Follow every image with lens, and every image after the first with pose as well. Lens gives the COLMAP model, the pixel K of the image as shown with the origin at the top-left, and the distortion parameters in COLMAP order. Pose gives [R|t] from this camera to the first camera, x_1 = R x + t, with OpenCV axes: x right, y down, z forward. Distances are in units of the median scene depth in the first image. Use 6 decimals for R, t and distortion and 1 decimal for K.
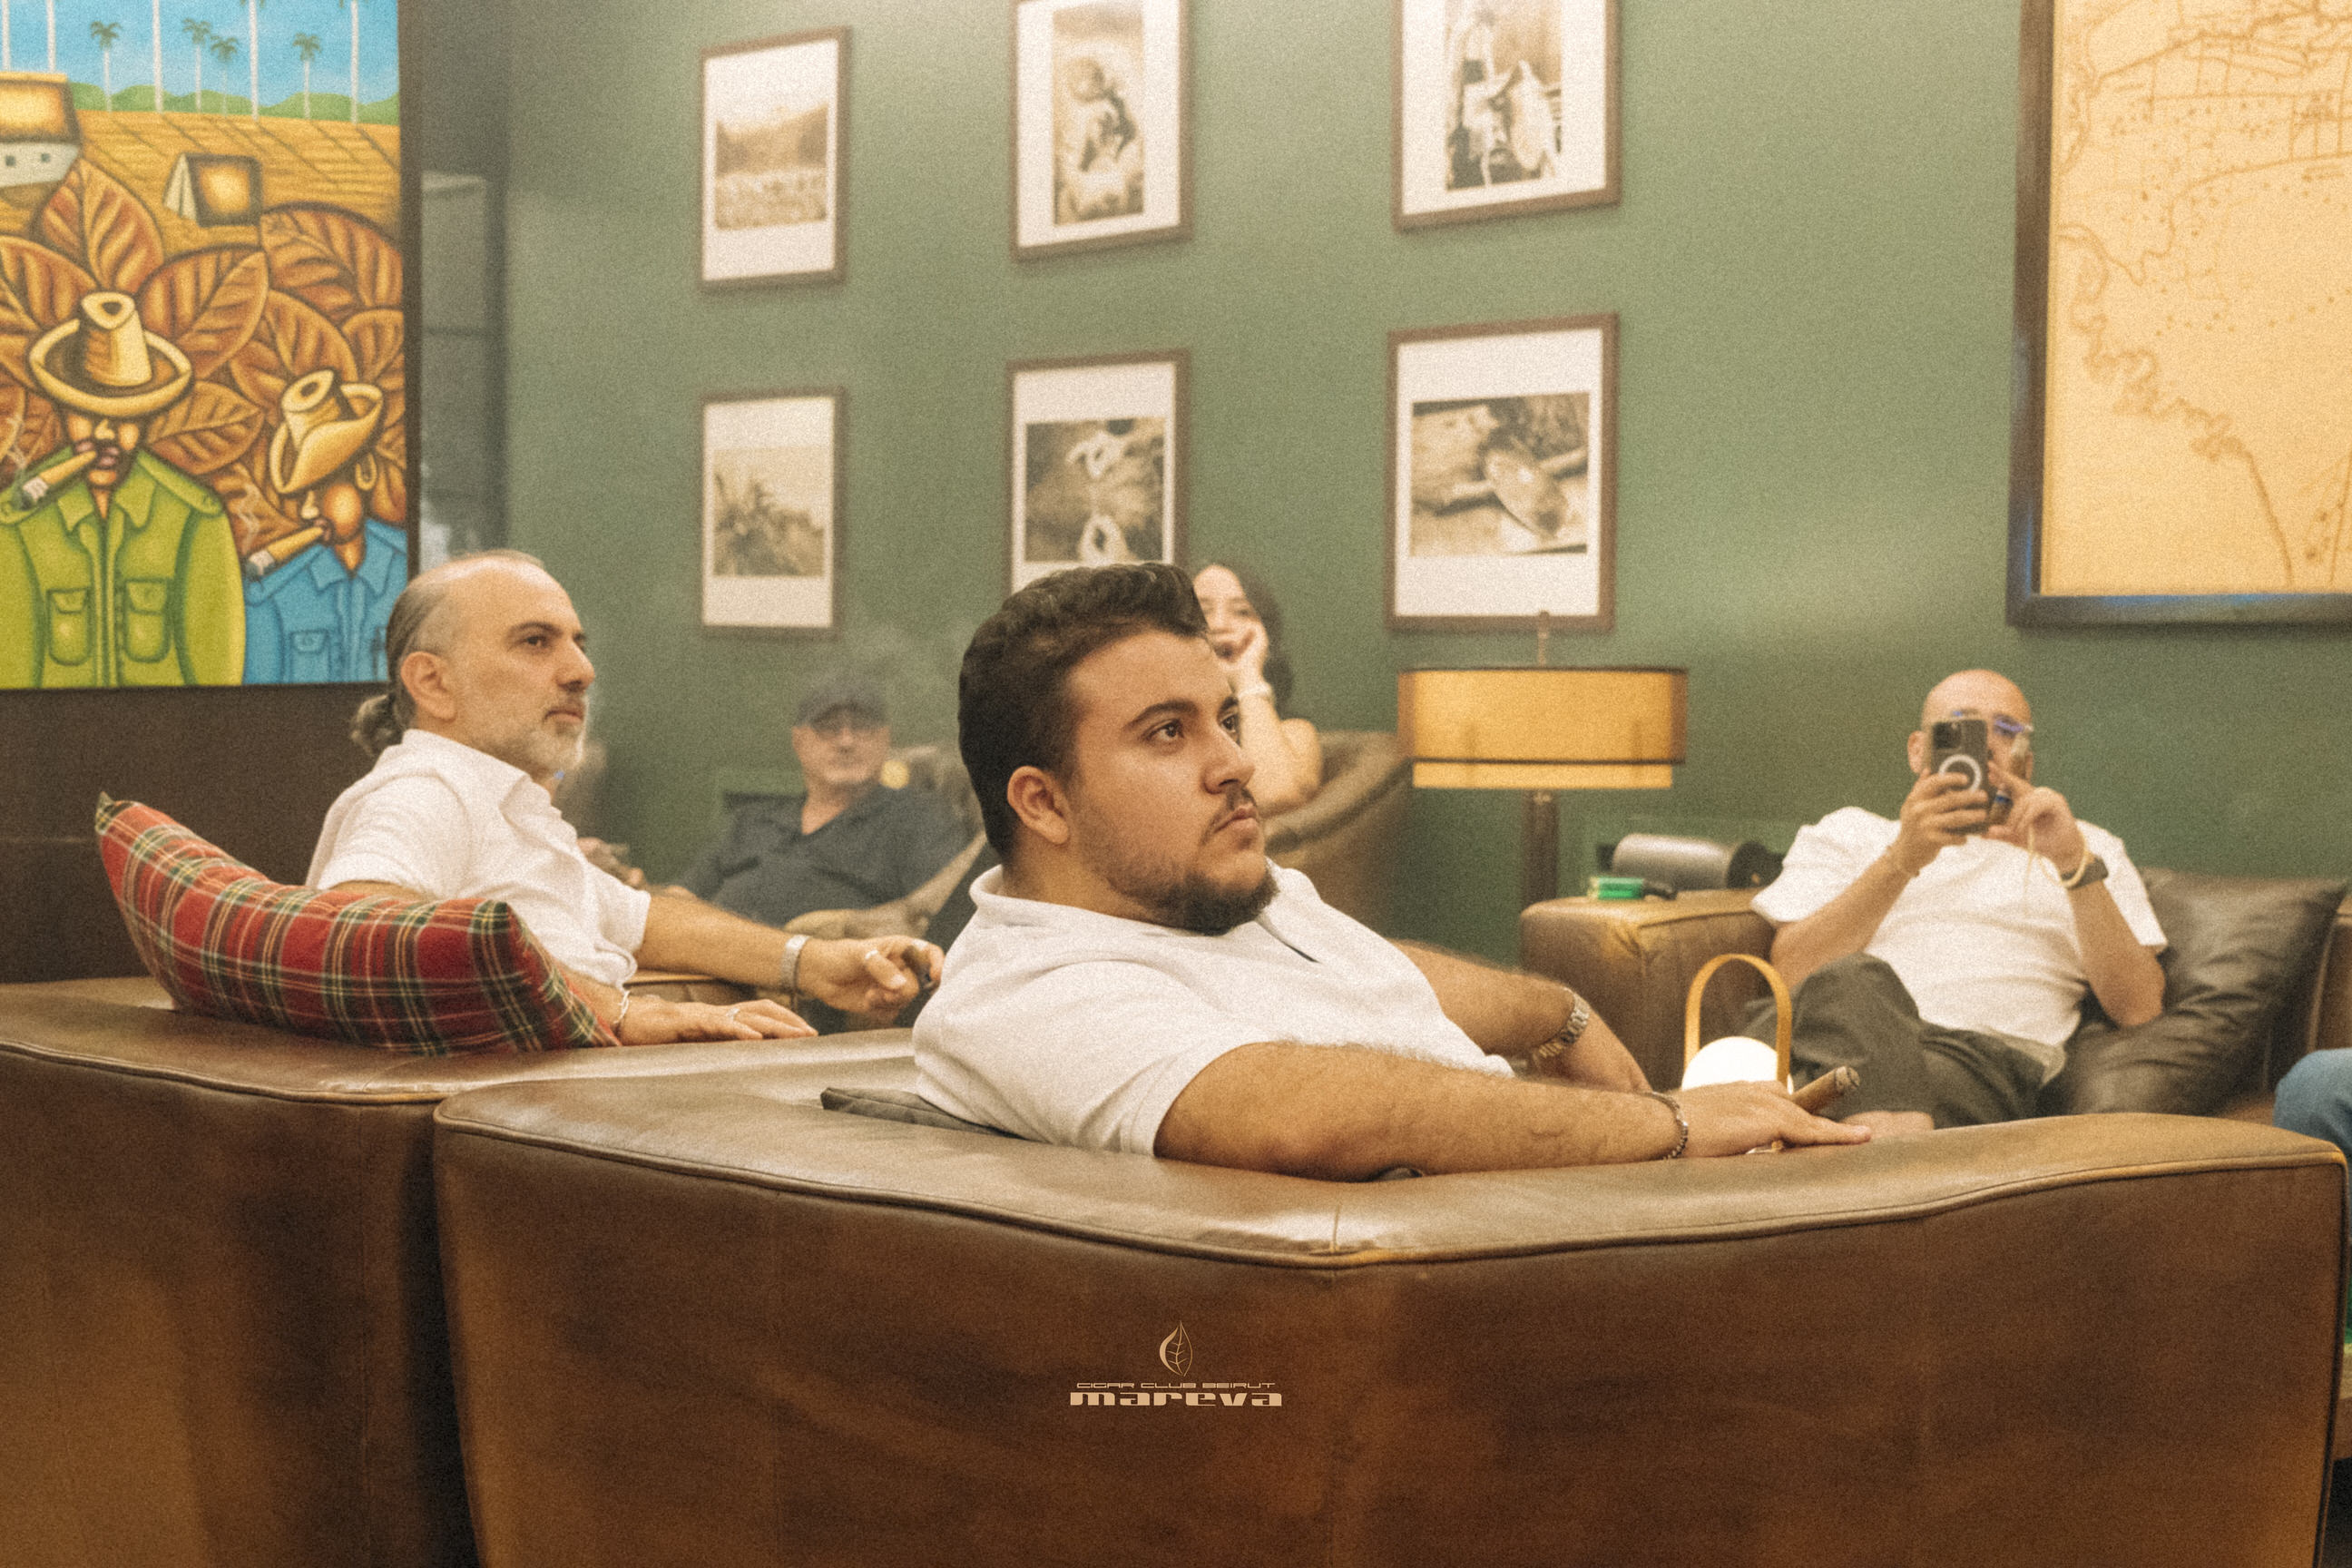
lens RADIAL K [[3815.6, 0, 1176.0], [0, 3815.6, 784.0], [0, 0, 1]] dist [0.013460, 0.032565]
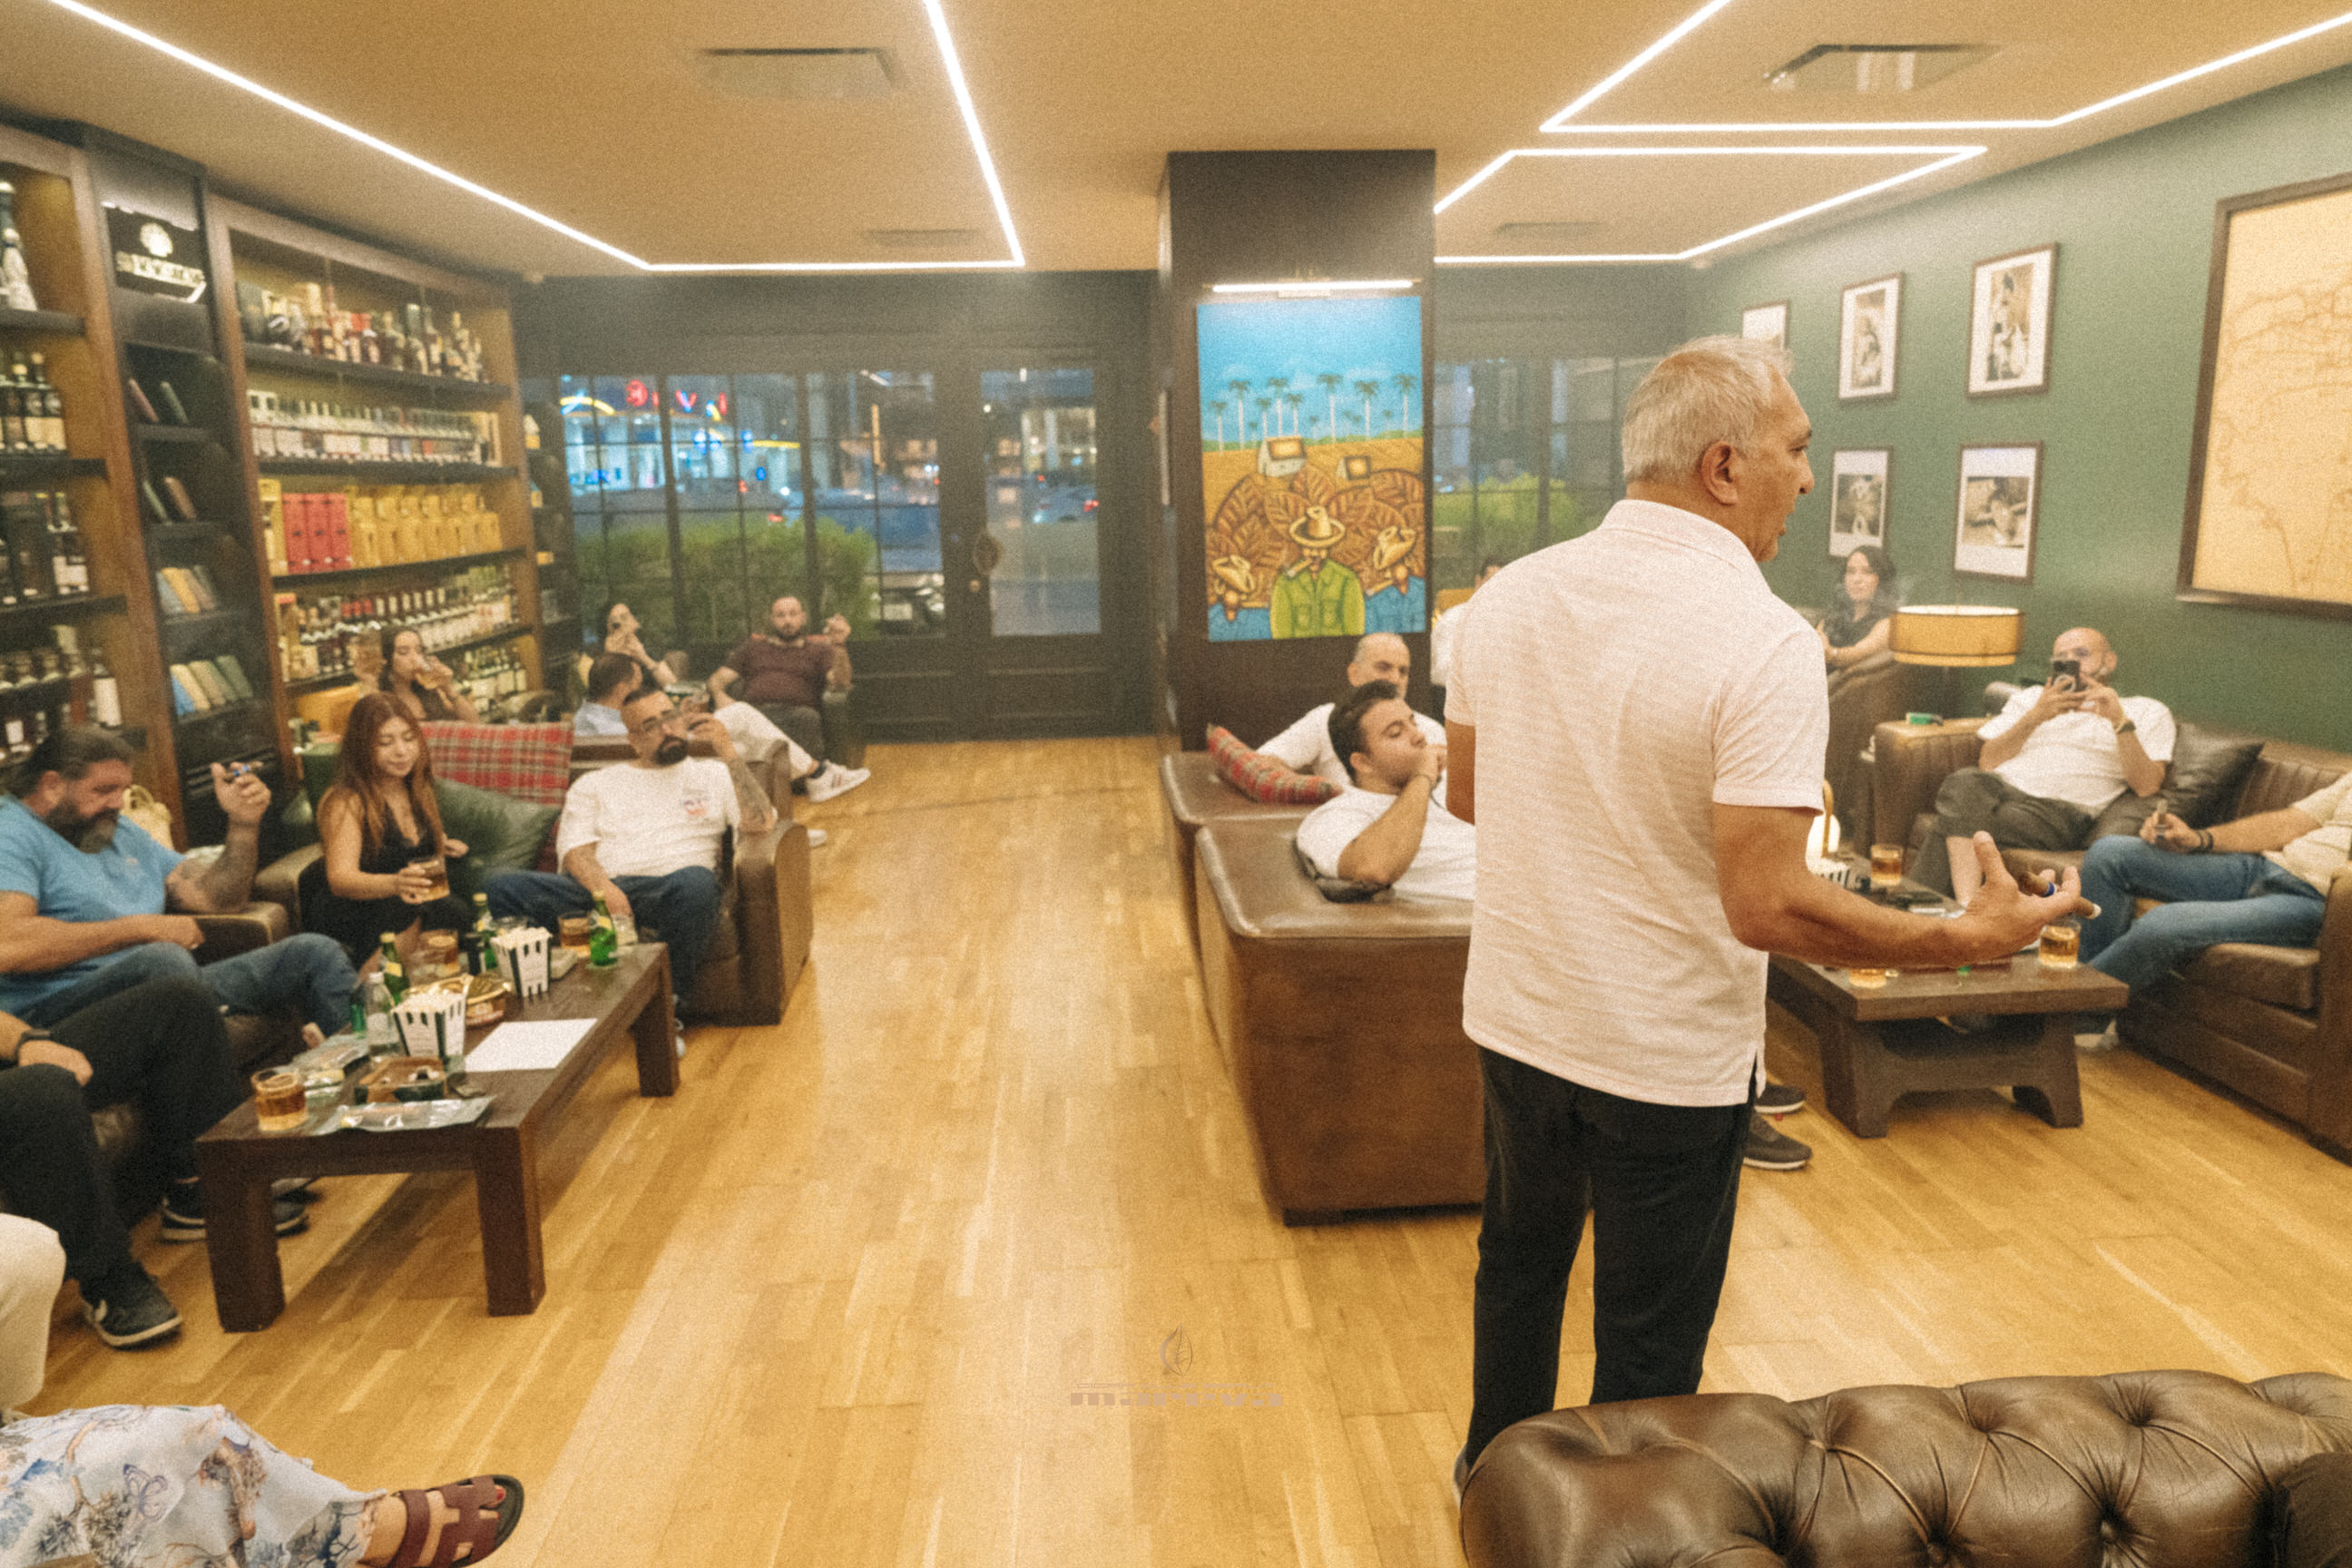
lens RADIAL K [[1564.7, 0, 1181.8], [0, 1564.7, 785.6], [0, 0, 1]] dist [-0.012725, 0.011426]
pose [[0.805499, 0.089743, -0.585763, 0.332746], [0.009781, 0.986318, 0.164562, -0.101123], [0.592517, -0.138284, 0.793600, -0.066988]]
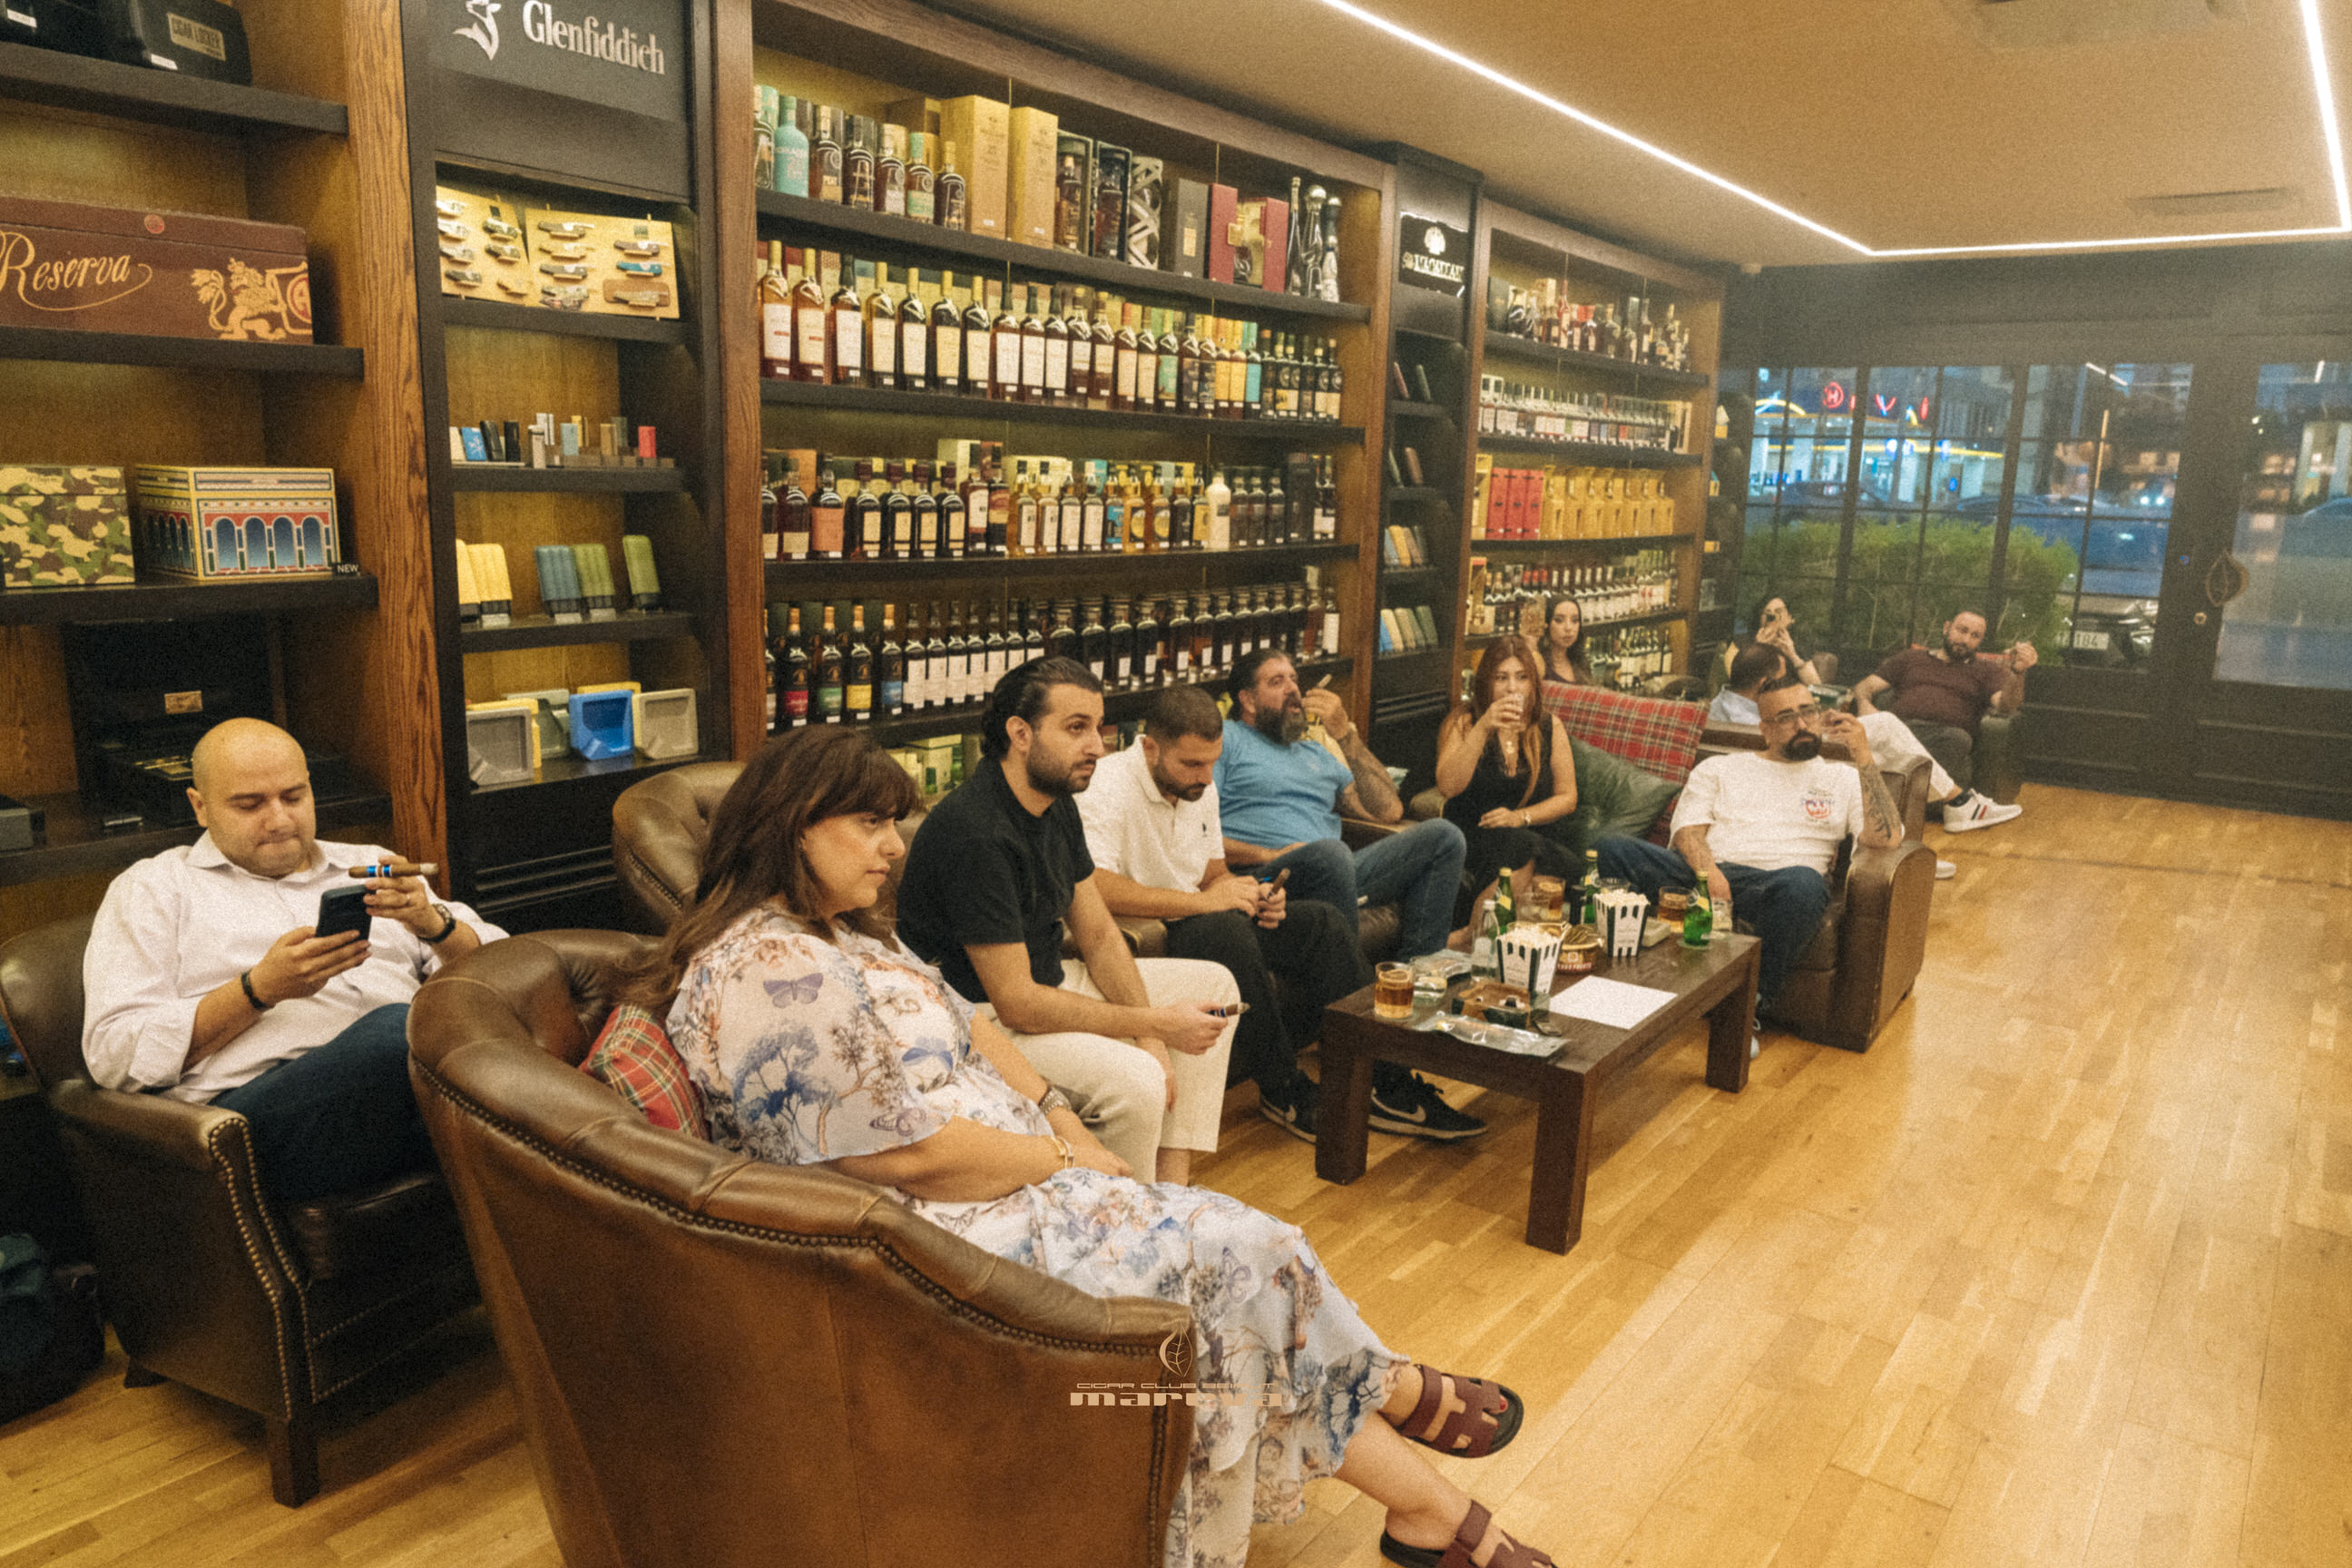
lens RADIAL K [[1564.7, 0, 1181.8], [0, 1564.7, 785.6], [0, 0, 1]] dist [-0.012725, 0.011426]
pose [[0.225803, 0.185552, -0.956339, 0.325728], [-0.053871, 0.982569, 0.177922, -0.093738], [0.972682, 0.011343, 0.231862, -0.062489]]
